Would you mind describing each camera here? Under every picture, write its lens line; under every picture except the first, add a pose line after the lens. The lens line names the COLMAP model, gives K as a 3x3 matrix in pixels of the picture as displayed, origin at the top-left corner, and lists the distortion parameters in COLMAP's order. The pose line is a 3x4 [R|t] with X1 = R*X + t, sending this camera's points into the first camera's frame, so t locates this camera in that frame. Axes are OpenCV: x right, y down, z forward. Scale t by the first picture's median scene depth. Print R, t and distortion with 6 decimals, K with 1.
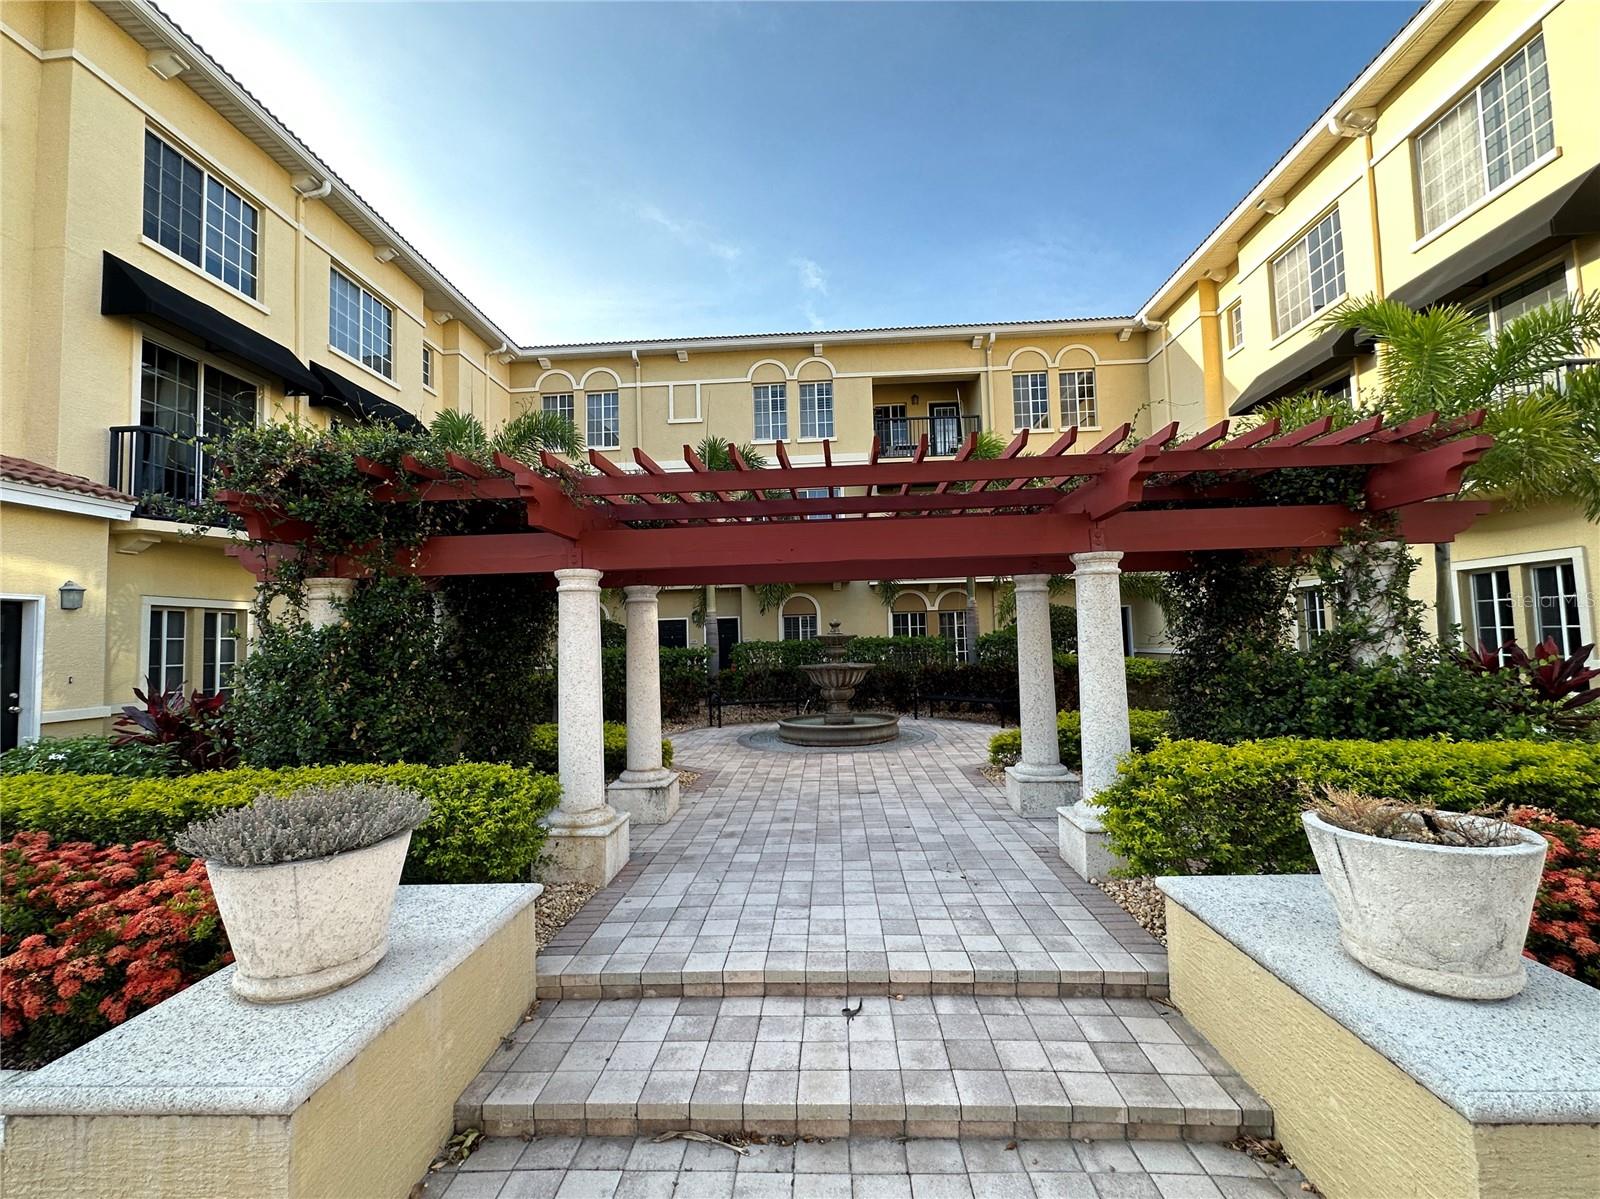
lens RADIAL K [[641.3, 0, 797.6], [0, 641.3, 599.5], [0, 0, 1]] dist [-0.000493, 0.000517]
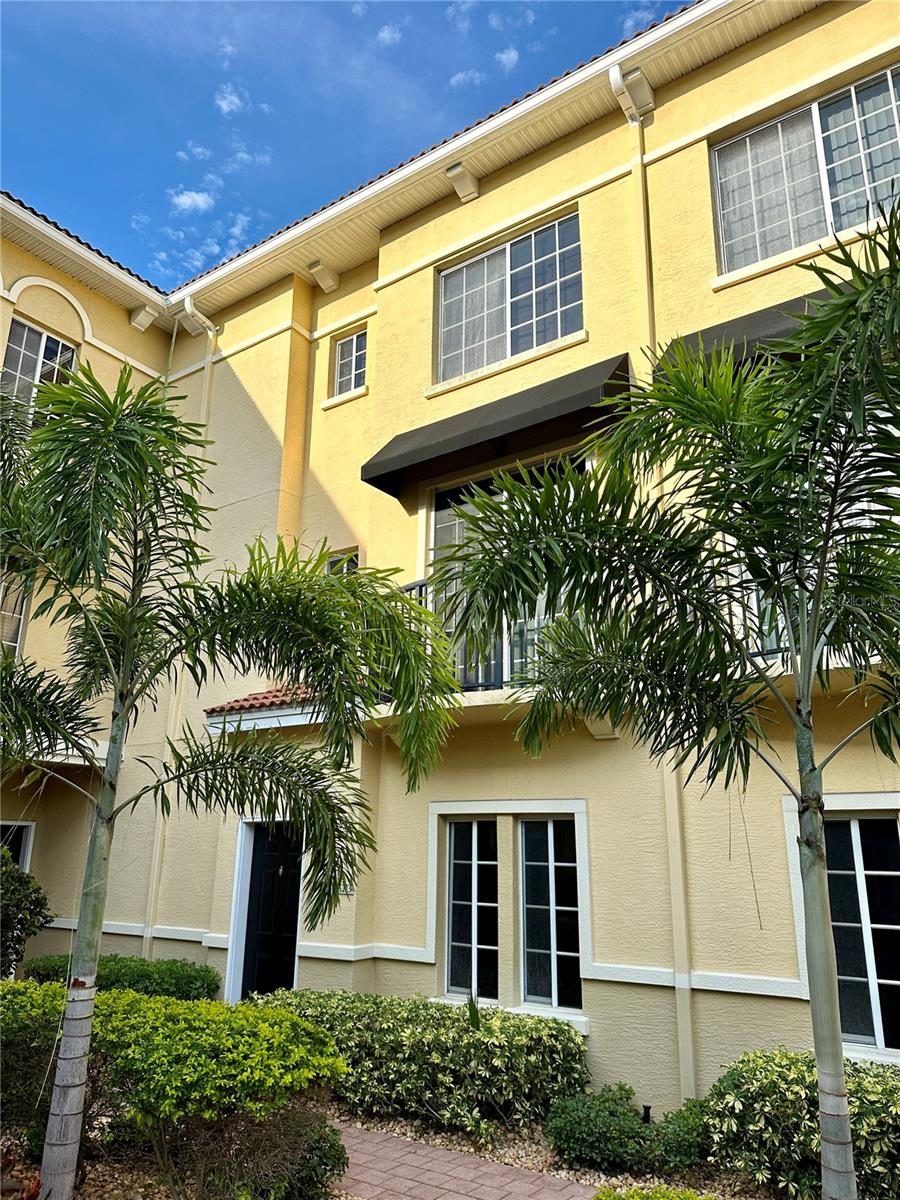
lens RADIAL K [[876.1, 0, 450.0], [0, 876.1, 600.0], [0, 0, 1]] dist [-0.001569, -0.004760]
pose [[0.515596, 0.284021, 0.808389, 0.153652], [-0.072222, 0.954511, -0.289296, 0.011059], [-0.853783, 0.090777, 0.512655, 0.566009]]
